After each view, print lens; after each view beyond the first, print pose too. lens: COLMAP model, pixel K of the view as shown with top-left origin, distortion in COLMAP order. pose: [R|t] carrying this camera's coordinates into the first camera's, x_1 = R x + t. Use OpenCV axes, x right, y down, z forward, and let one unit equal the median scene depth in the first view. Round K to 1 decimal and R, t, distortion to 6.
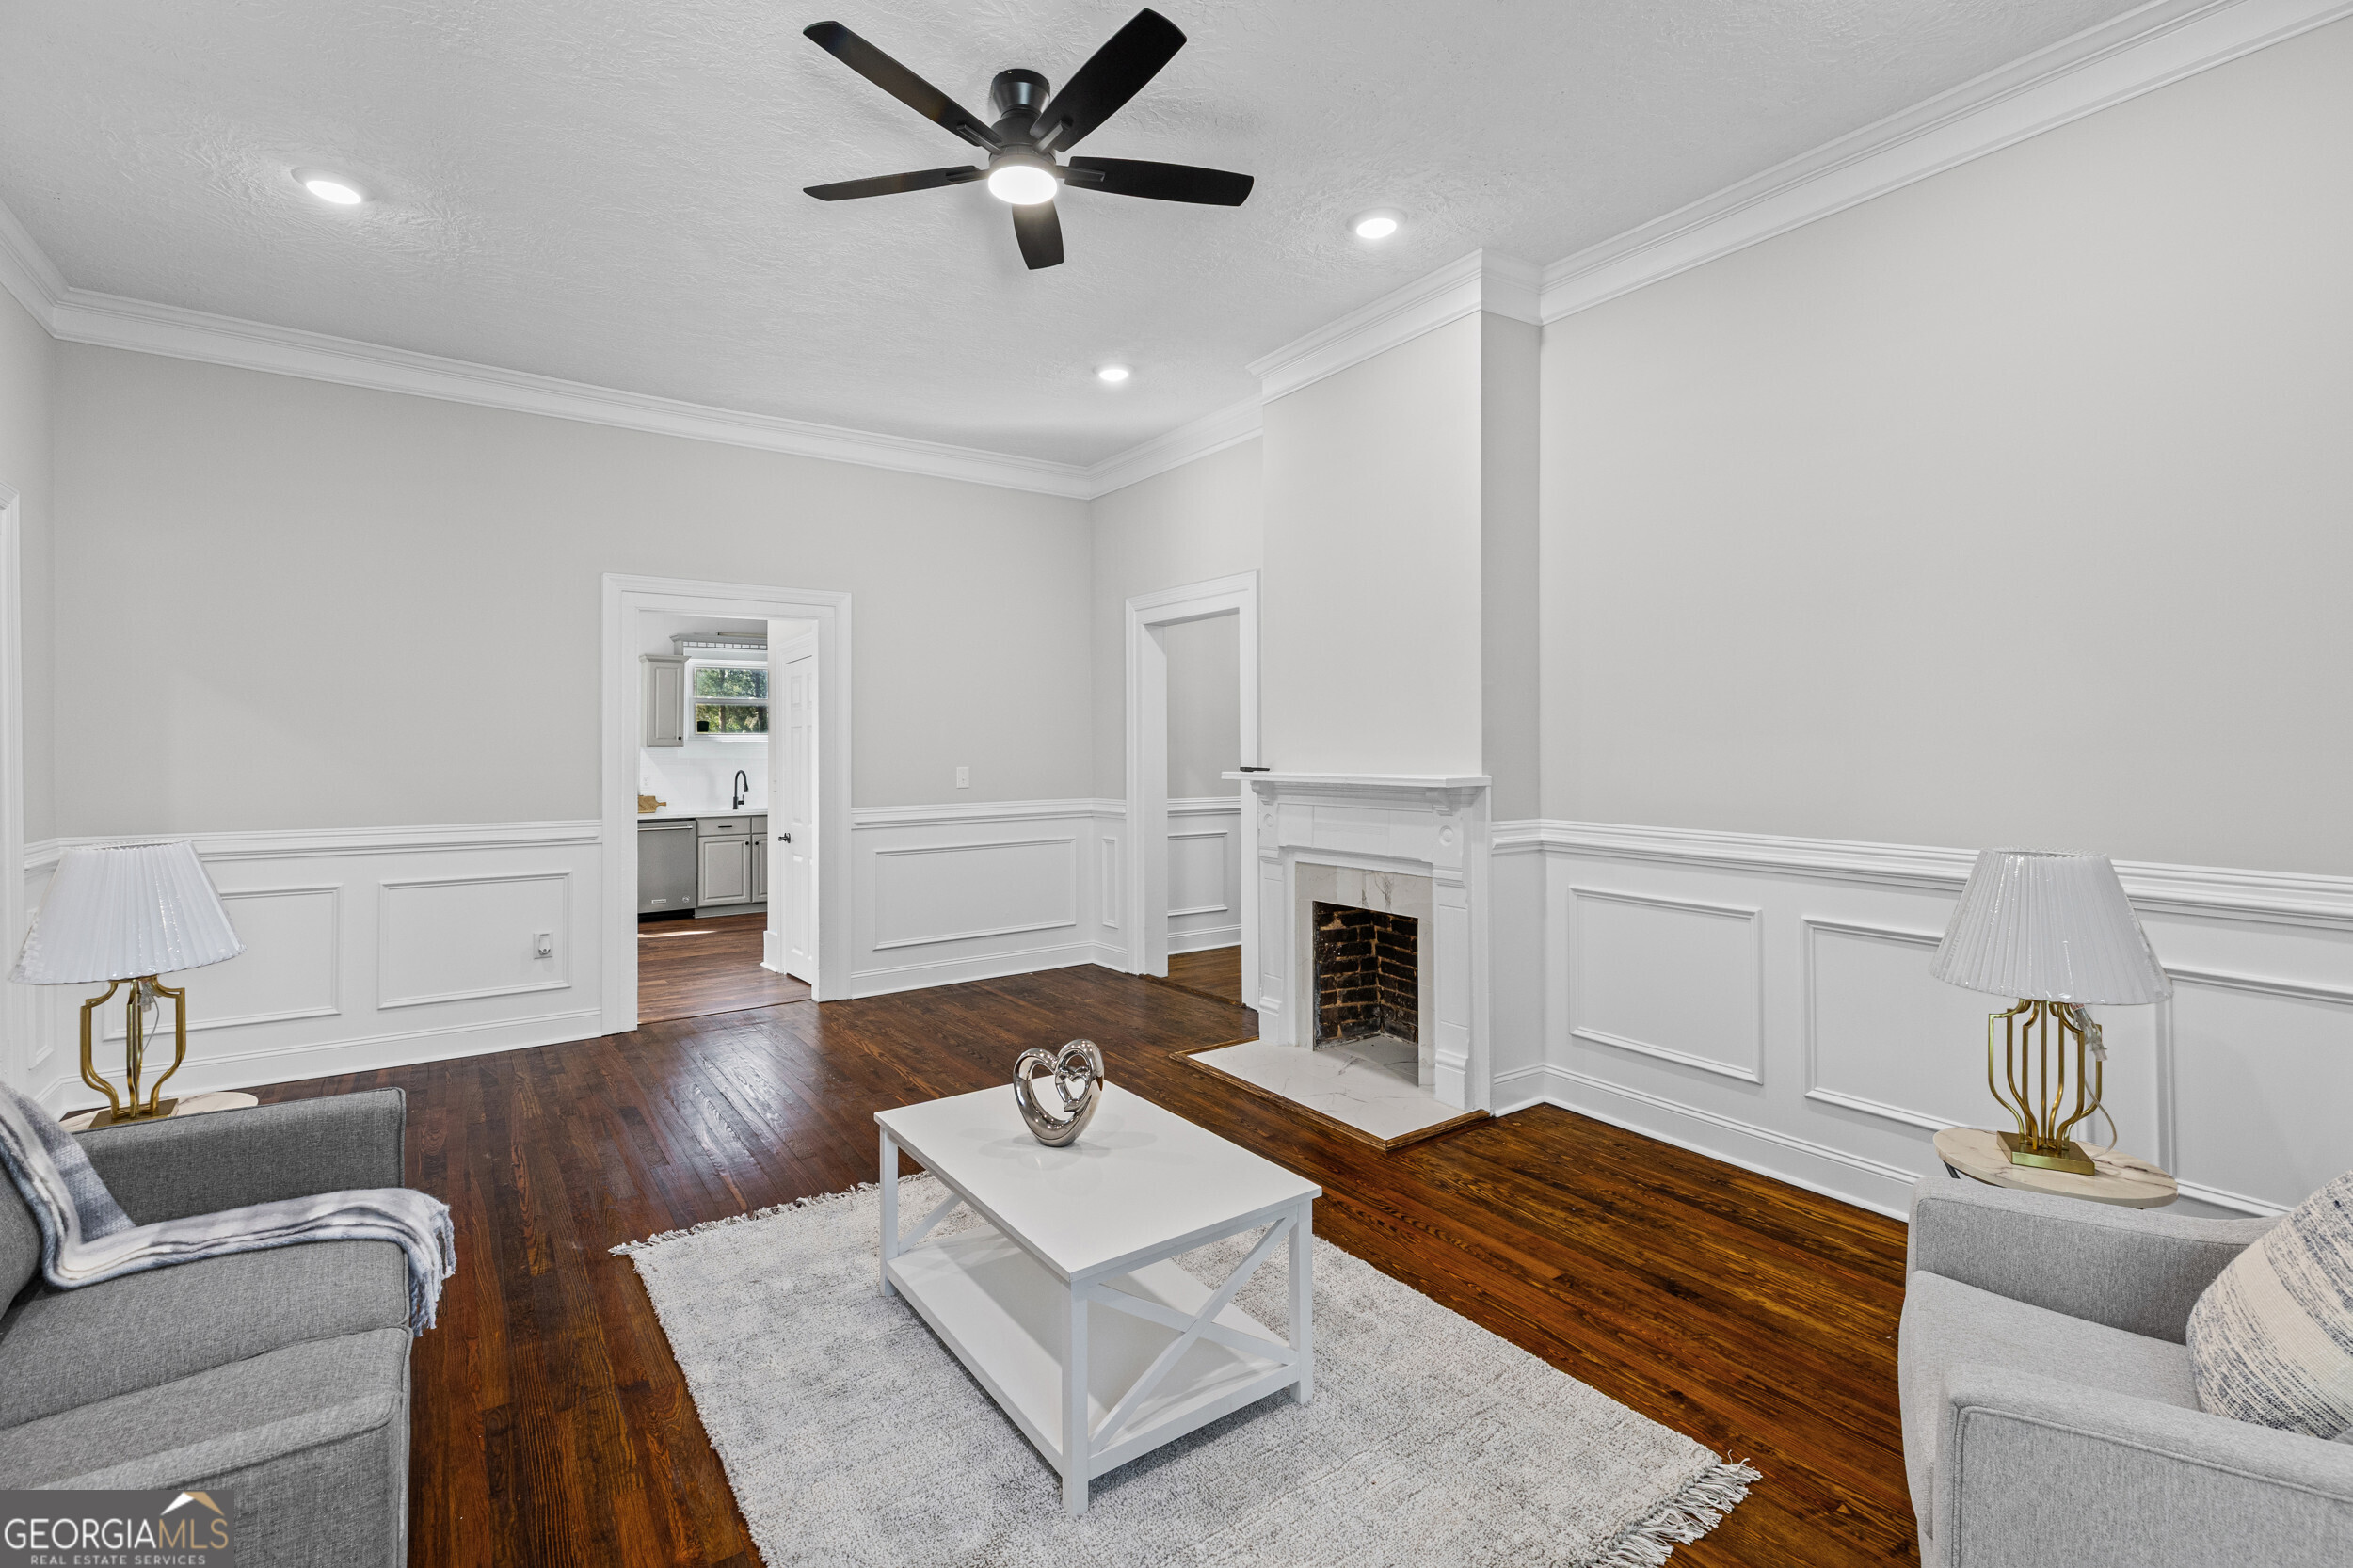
lens RADIAL K [[1068.3, 0, 1176.5], [0, 1068.3, 784.0], [0, 0, 1]] dist [0.003583, 0.000584]
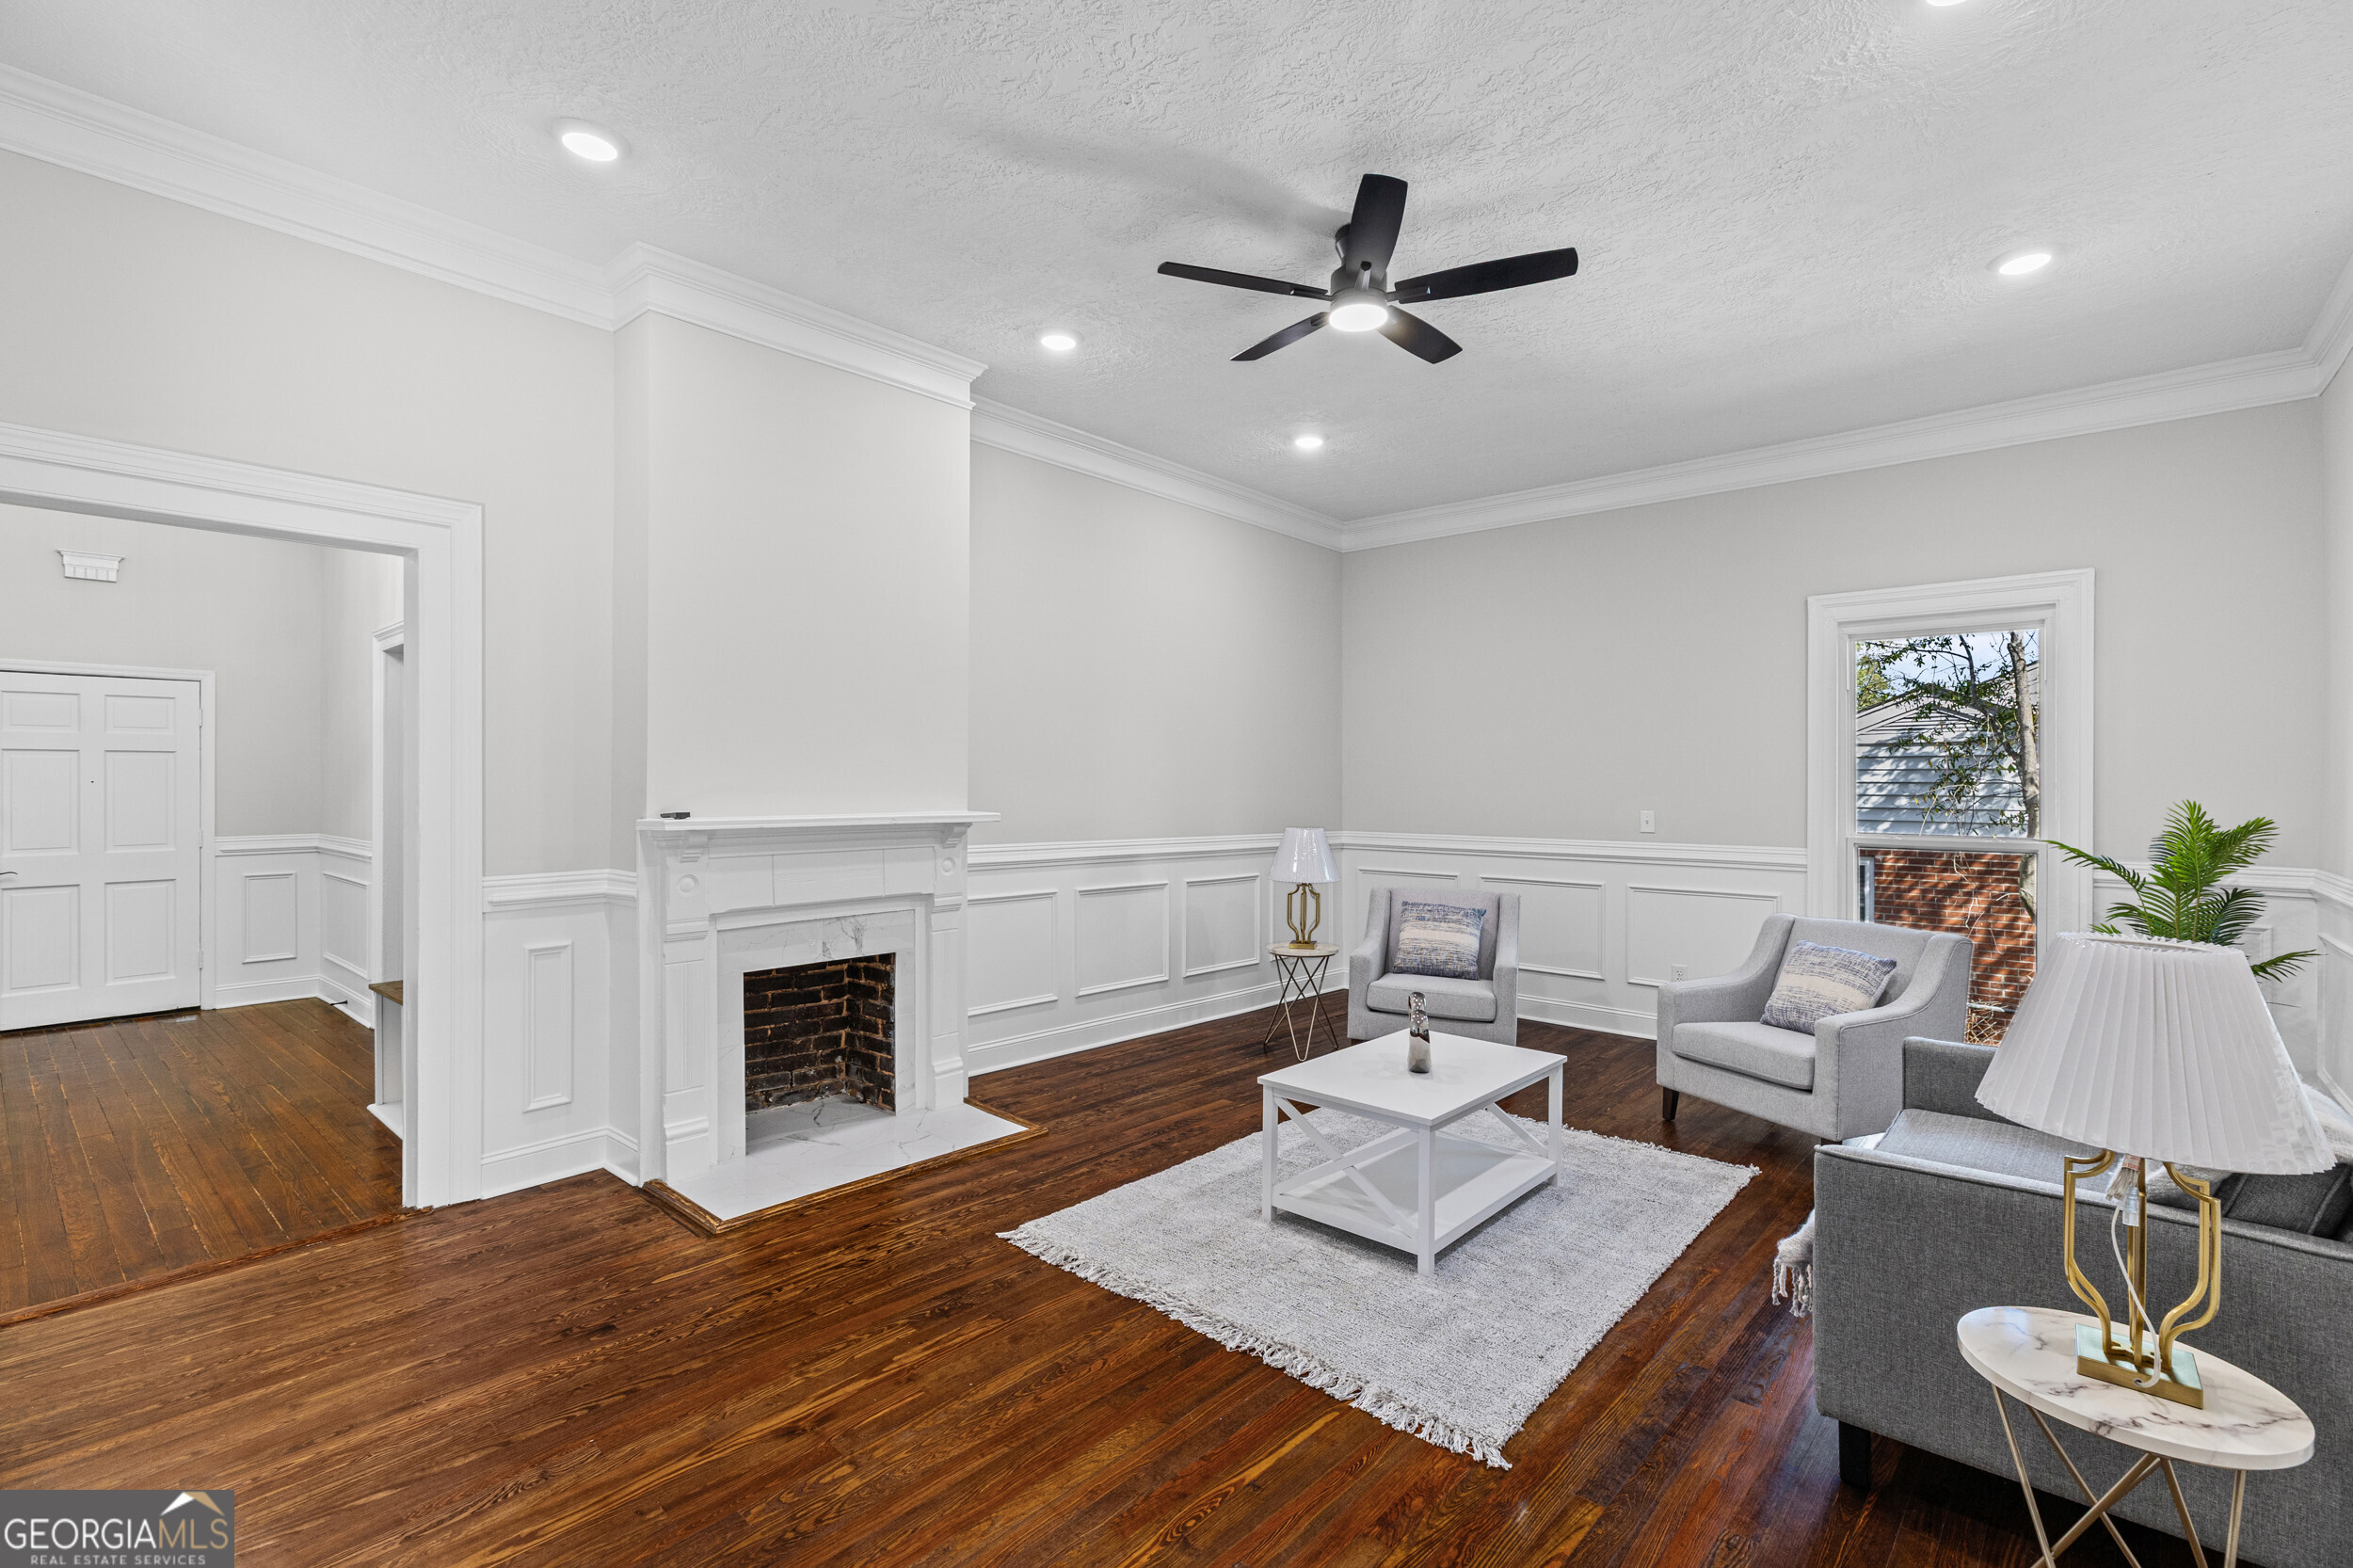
lens RADIAL K [[1068.3, 0, 1176.5], [0, 1068.3, 784.0], [0, 0, 1]] dist [0.003583, 0.000584]
pose [[-0.260323, 0.004893, 0.965509, -0.959481], [0.014847, 0.999889, -0.001064, -0.038334], [-0.965407, 0.014058, -0.260367, 1.129850]]
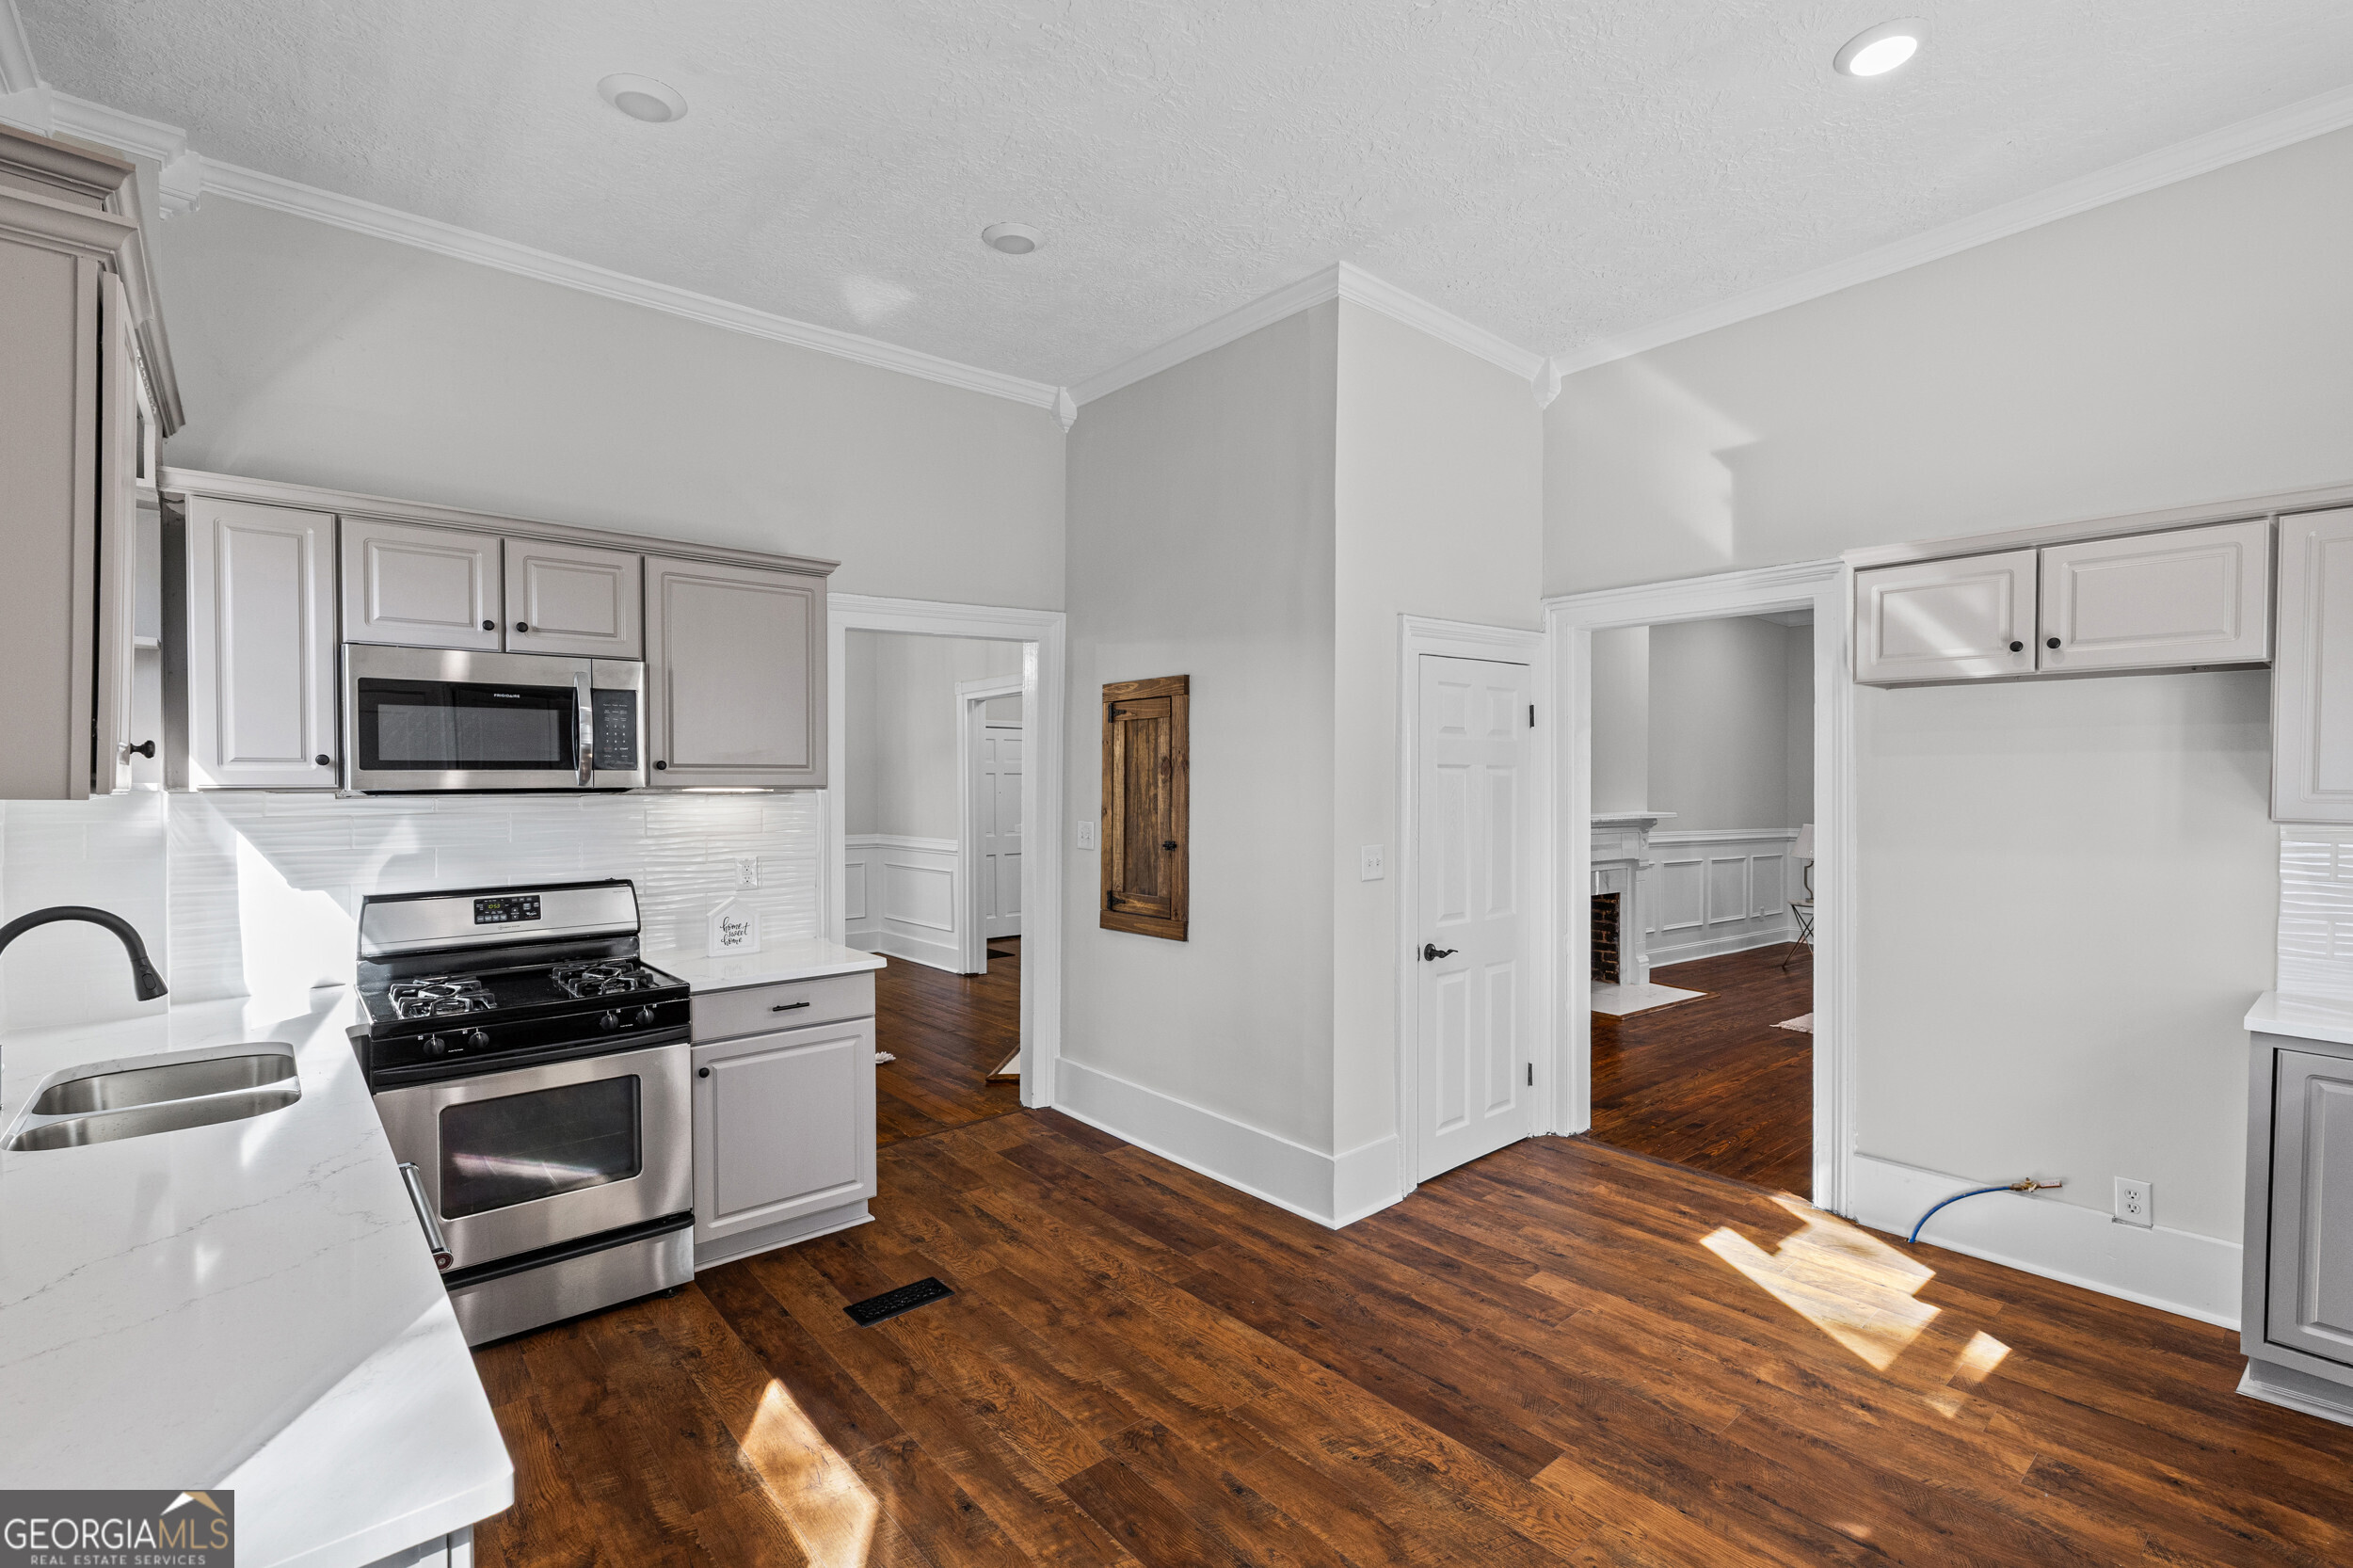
lens RADIAL K [[1068.3, 0, 1176.5], [0, 1068.3, 784.0], [0, 0, 1]] dist [0.003583, 0.000584]
pose [[-0.127374, 0.015301, 0.991737, -1.696549], [0.017433, 0.999761, -0.013186, -0.056350], [-0.991702, 0.015609, -0.127610, 2.254331]]
